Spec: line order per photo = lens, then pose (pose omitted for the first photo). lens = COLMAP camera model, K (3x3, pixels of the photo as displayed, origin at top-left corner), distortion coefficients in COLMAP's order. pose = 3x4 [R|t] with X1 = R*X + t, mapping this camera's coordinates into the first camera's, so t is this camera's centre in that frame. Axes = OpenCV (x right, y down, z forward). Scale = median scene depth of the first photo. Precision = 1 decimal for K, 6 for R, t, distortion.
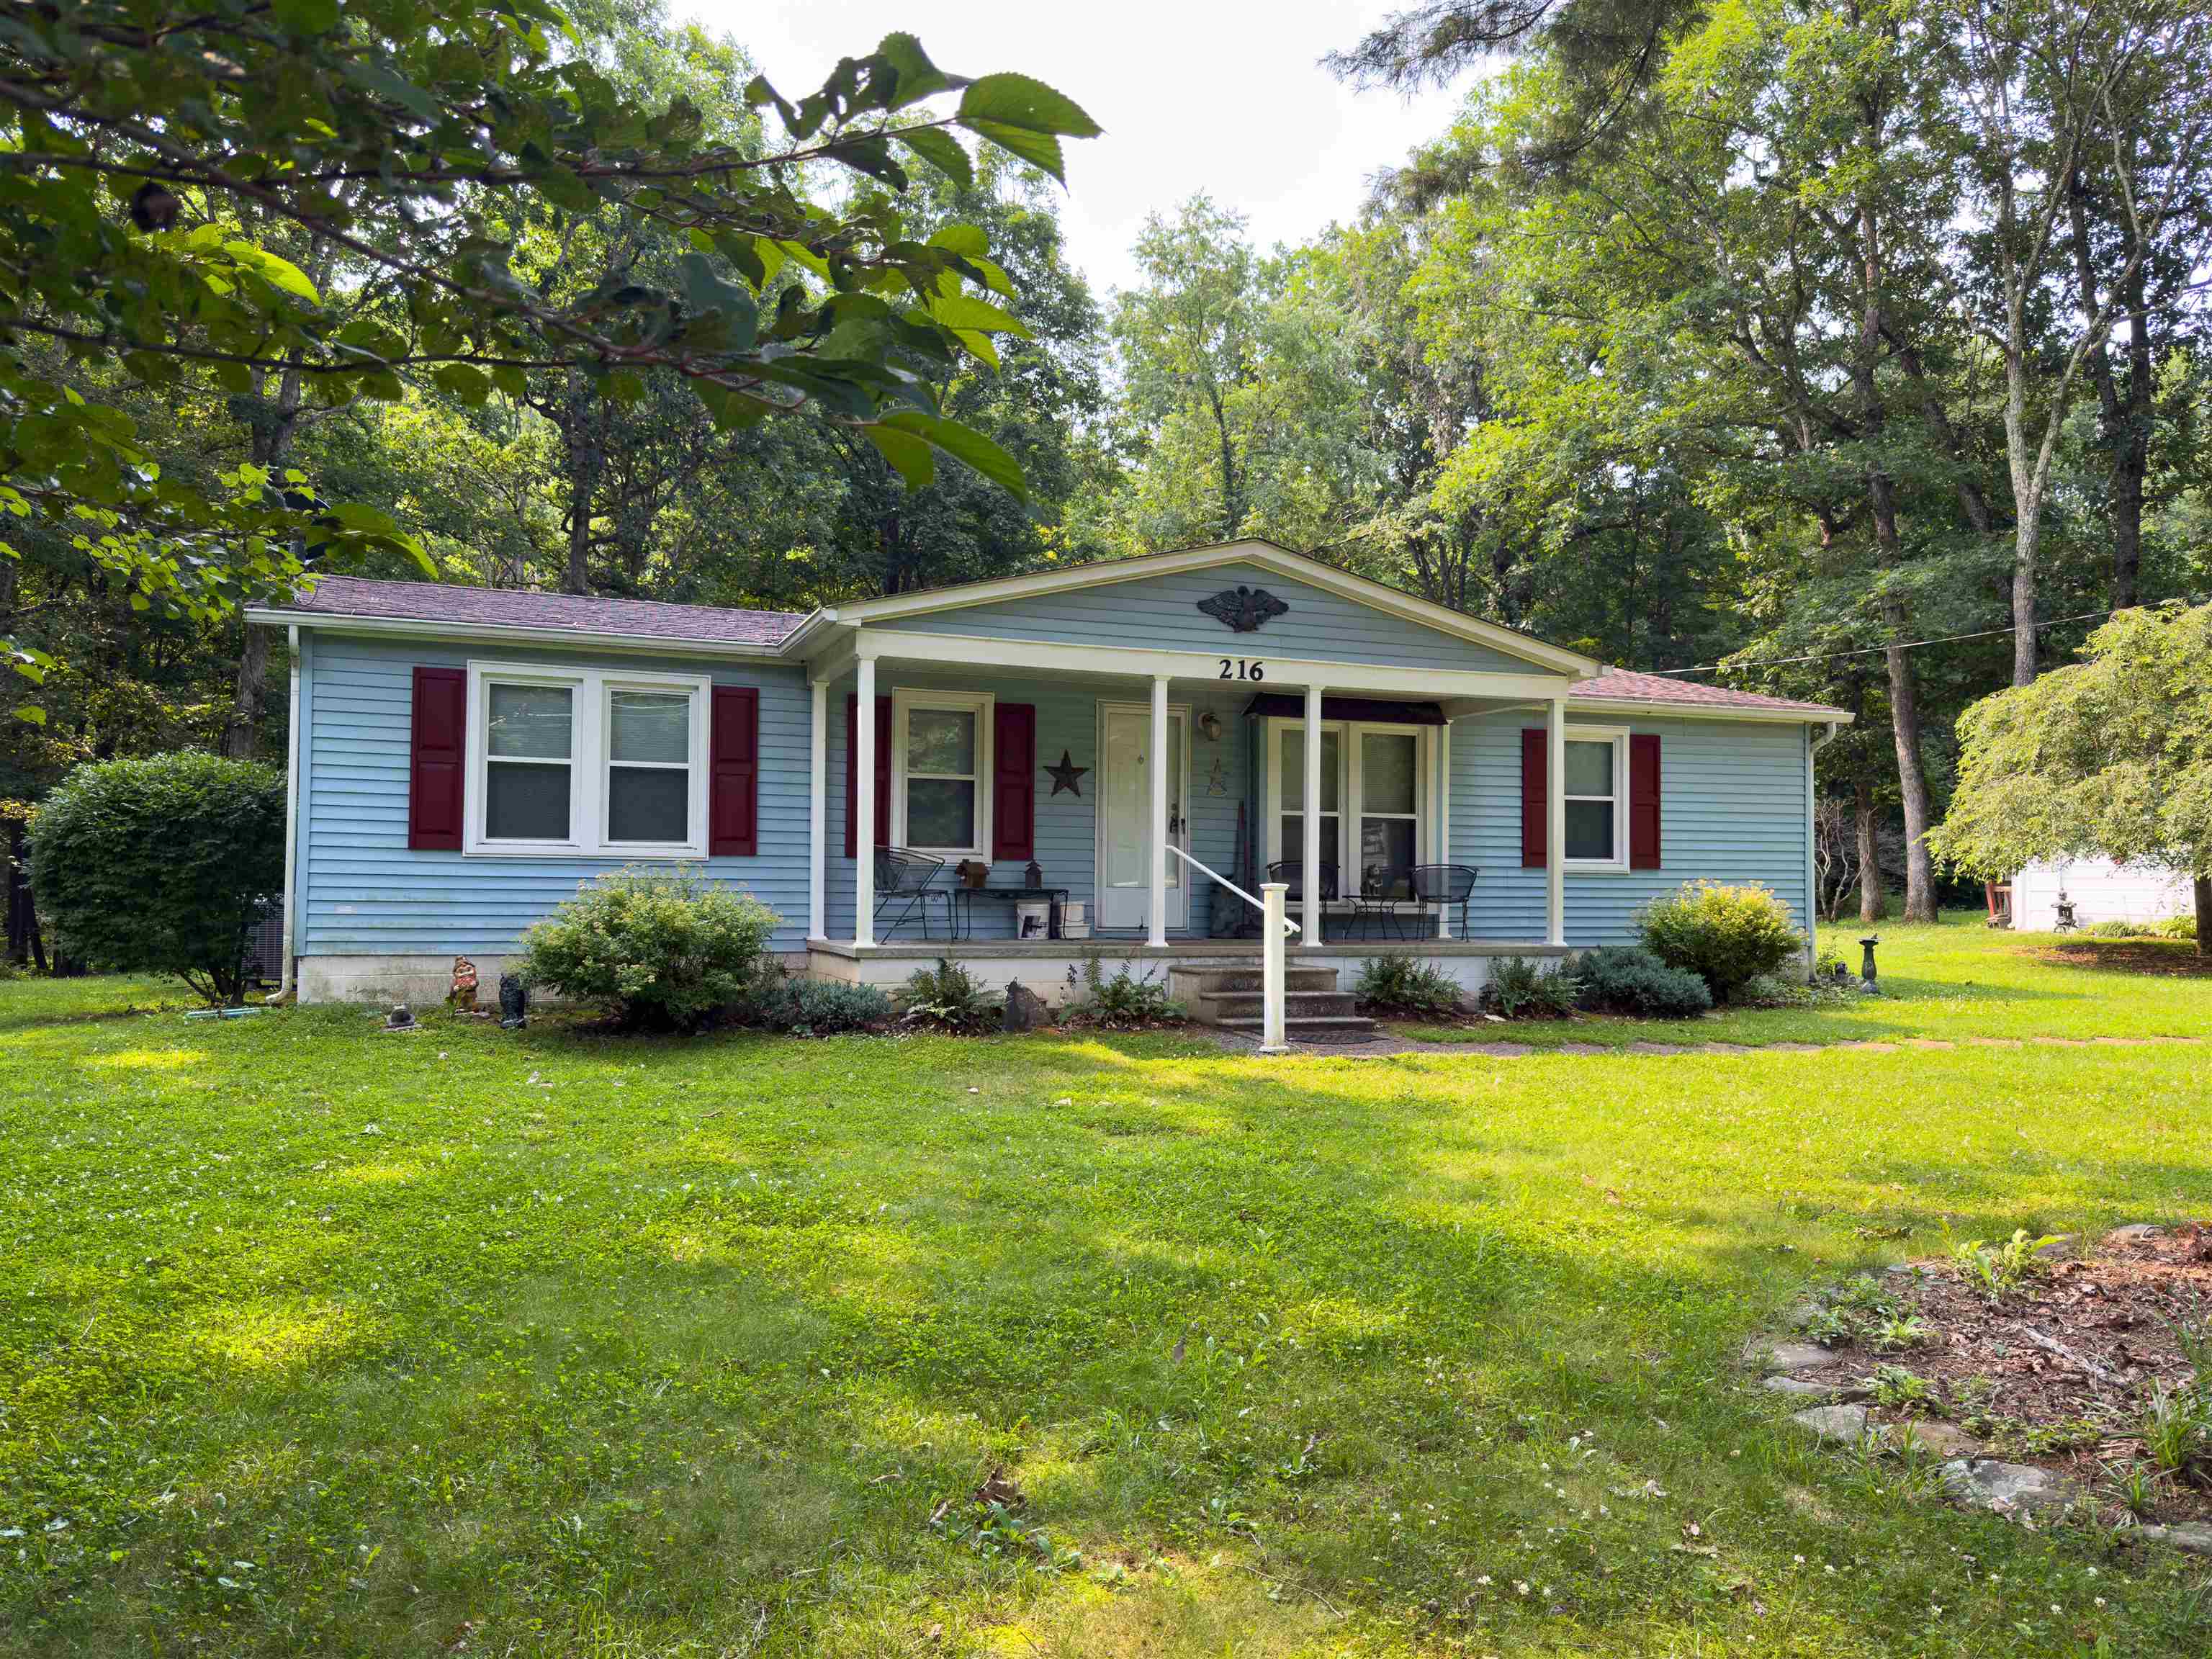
lens RADIAL K [[1573.5, 0, 1104.1], [0, 1573.5, 840.5], [0, 0, 1]] dist [0.018570, -0.037014]
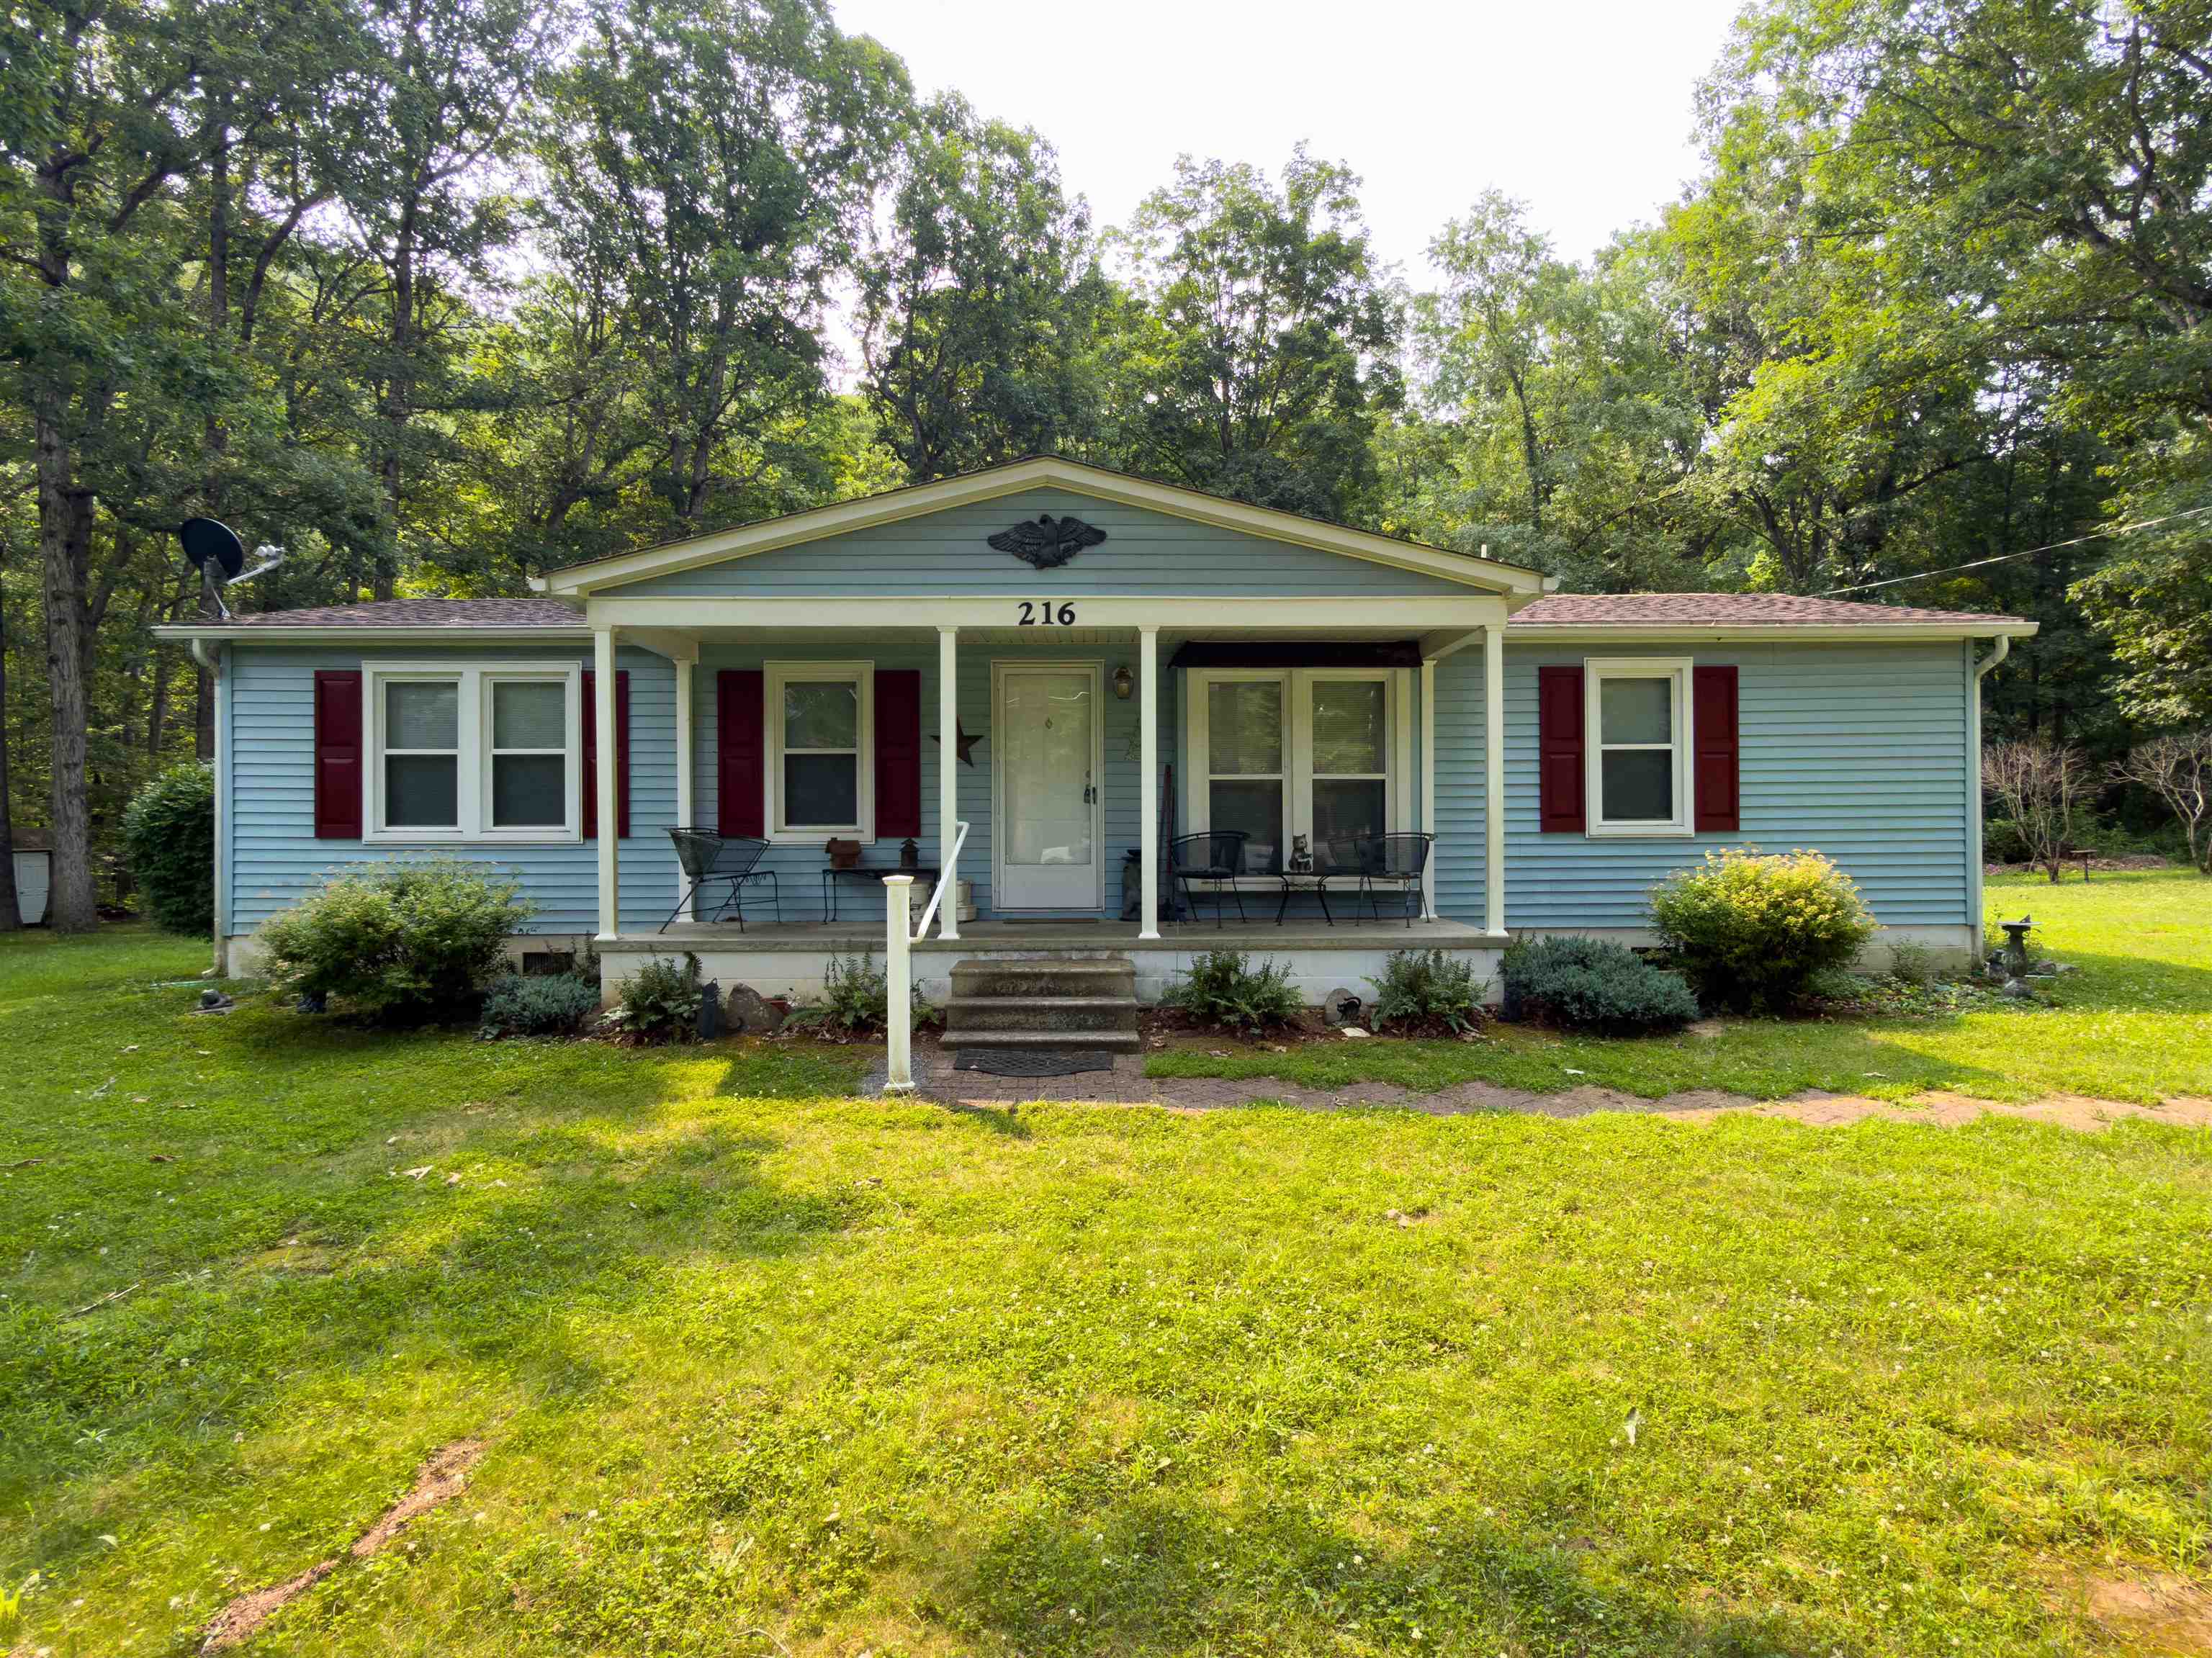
lens RADIAL K [[1260.7, 0, 1096.4], [0, 1260.7, 827.4], [0, 0, 1]] dist [-0.032295, 0.015612]
pose [[0.935017, -0.016199, -0.354231, 0.346252], [0.024283, 0.999536, 0.018390, -0.004615], [0.353769, -0.025797, 0.934977, 0.363203]]
